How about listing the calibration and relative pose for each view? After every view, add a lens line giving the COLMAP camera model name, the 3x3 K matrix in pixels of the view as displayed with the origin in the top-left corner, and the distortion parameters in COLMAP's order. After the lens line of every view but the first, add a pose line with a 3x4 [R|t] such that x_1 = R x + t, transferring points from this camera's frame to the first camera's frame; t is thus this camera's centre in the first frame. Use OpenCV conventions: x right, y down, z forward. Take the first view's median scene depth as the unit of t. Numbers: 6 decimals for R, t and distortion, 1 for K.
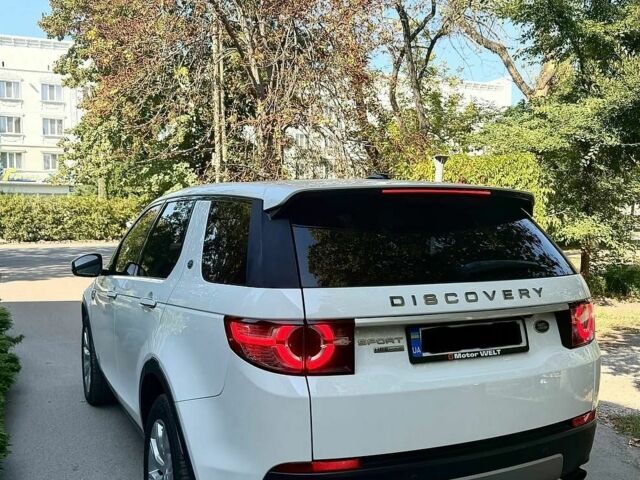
lens RADIAL K [[712.4, 0, 320.0], [0, 712.4, 240.0], [0, 0, 1]] dist [0.231570, -0.765549]
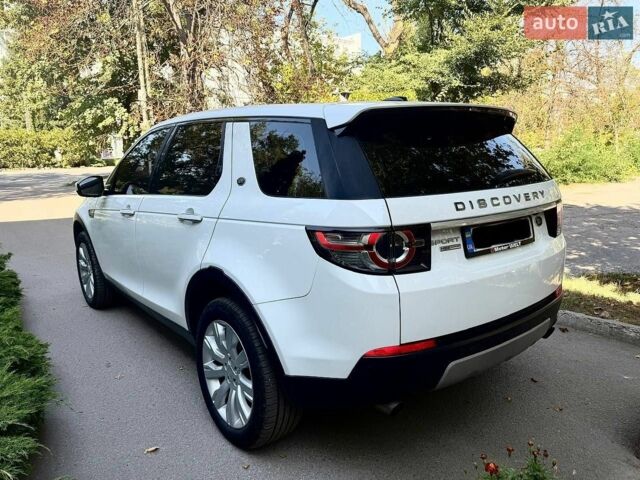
lens RADIAL K [[540.5, 0, 320.0], [0, 540.5, 240.0], [0, 0, 1]] dist [0.007186, -0.005390]
pose [[0.972501, -0.054967, 0.226320, -0.219166], [0.022851, 0.989581, 0.142150, 0.007071], [-0.231775, -0.133070, 0.963625, 0.142446]]
